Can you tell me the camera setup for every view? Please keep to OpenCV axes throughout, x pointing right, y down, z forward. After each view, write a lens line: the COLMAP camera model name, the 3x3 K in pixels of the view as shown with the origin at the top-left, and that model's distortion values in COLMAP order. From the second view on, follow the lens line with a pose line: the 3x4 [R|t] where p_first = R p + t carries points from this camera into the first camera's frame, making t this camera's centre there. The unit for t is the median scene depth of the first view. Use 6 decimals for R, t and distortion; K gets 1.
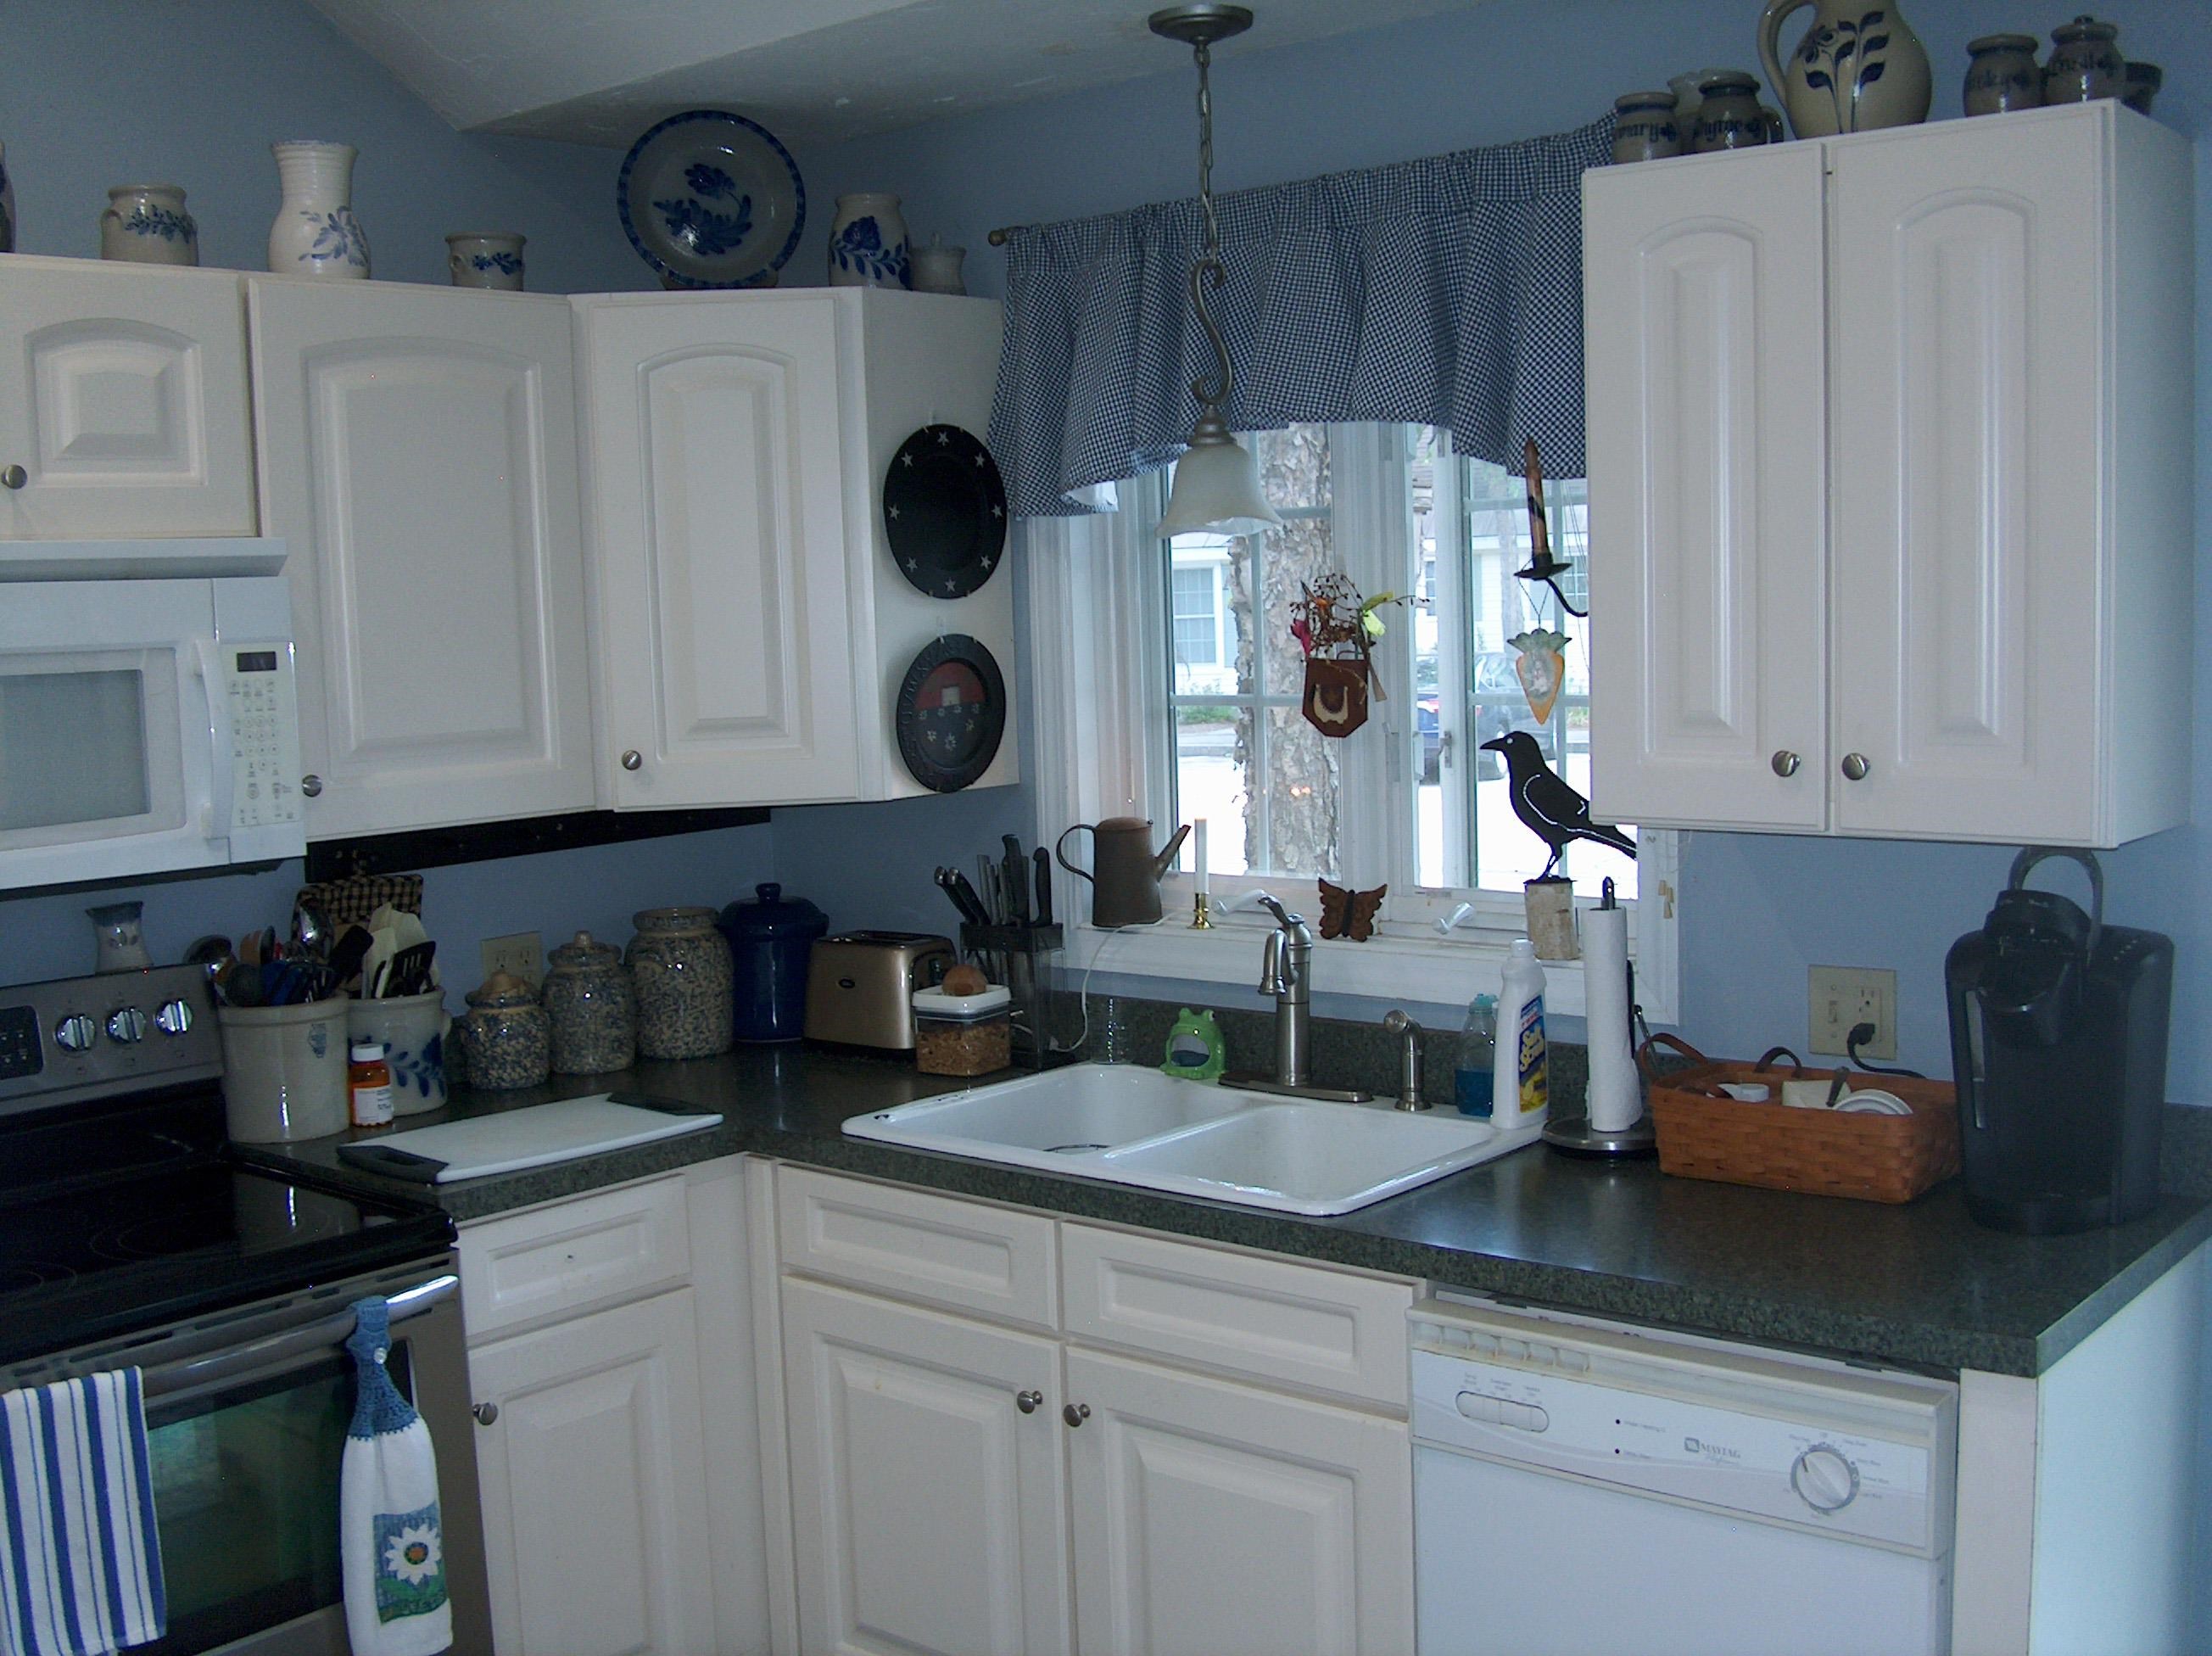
lens RADIAL K [[2433.1, 0, 1105.6], [0, 2433.1, 828.1], [0, 0, 1]] dist [-0.079278, 0.000000]
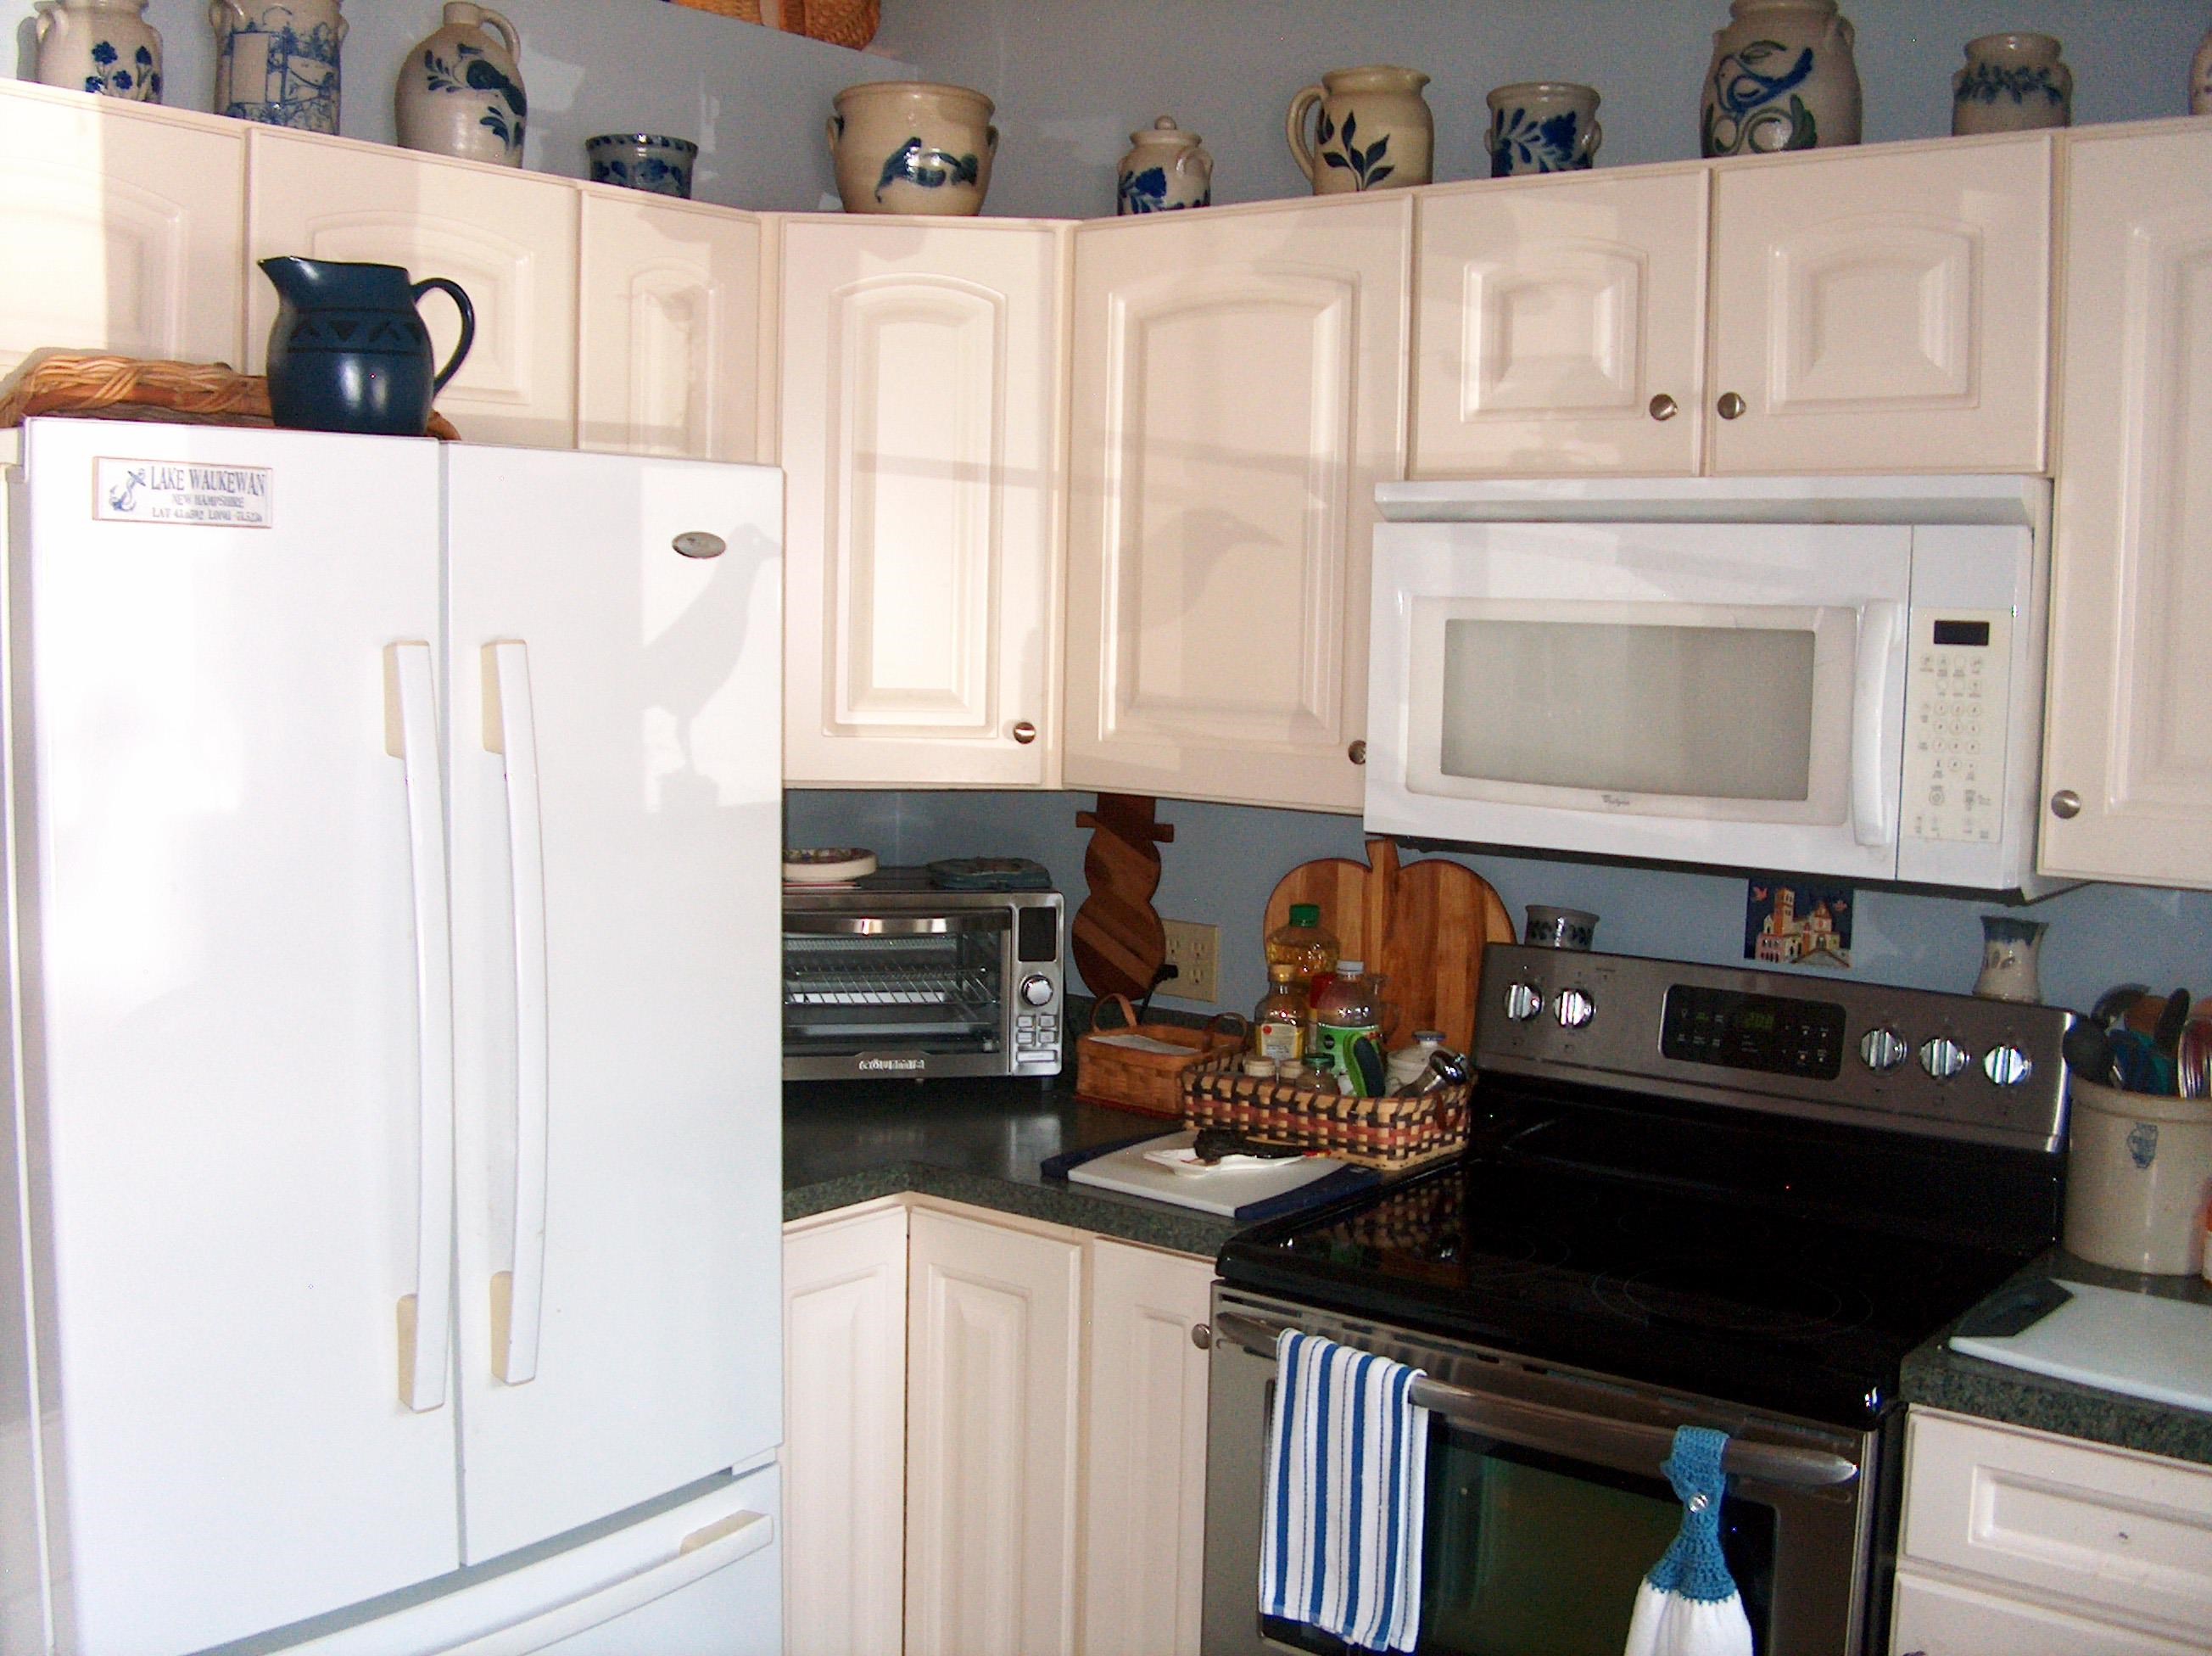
lens RADIAL K [[2433.1, 0, 1105.2], [0, 2433.1, 833.3], [0, 0, 1]] dist [-0.079278, 0.000000]
pose [[0.054961, 0.137560, -0.988967, 0.416814], [-0.113537, 0.984901, 0.130685, -0.075670], [0.992012, 0.105102, 0.069749, 0.674469]]
